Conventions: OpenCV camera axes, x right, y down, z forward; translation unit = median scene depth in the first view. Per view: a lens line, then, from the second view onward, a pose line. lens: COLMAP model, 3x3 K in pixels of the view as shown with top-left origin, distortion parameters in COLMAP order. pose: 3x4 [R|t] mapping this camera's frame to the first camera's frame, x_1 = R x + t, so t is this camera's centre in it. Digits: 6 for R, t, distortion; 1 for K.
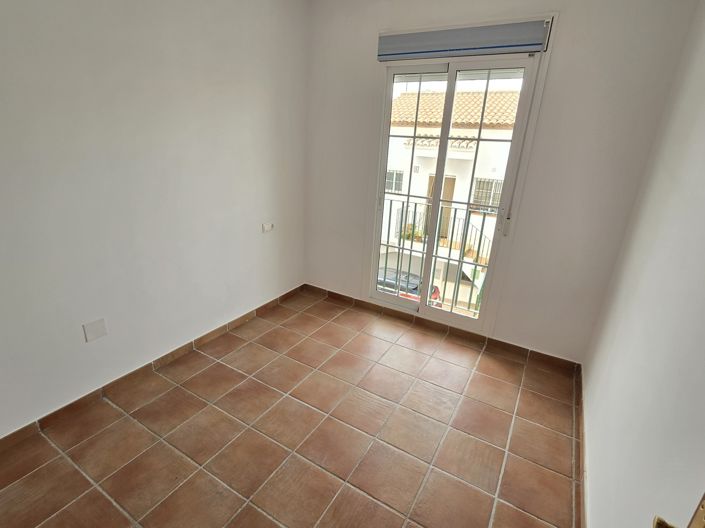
lens RADIAL K [[355.5, 0, 352.5], [0, 355.5, 264.0], [0, 0, 1]] dist [-0.002464, -0.000424]
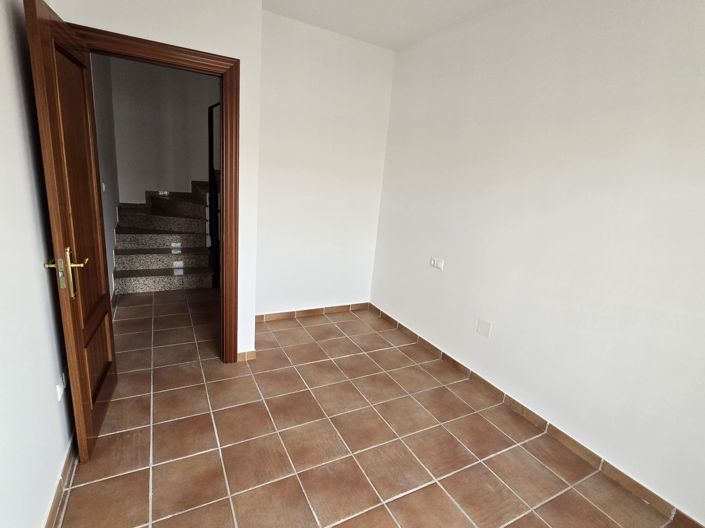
lens RADIAL K [[355.5, 0, 352.5], [0, 355.5, 264.0], [0, 0, 1]] dist [-0.002464, -0.000424]
pose [[-0.513612, 0.126140, -0.848700, 0.520672], [-0.384561, 0.850382, 0.359116, -0.259002], [0.767018, 0.510823, -0.388258, 0.897911]]
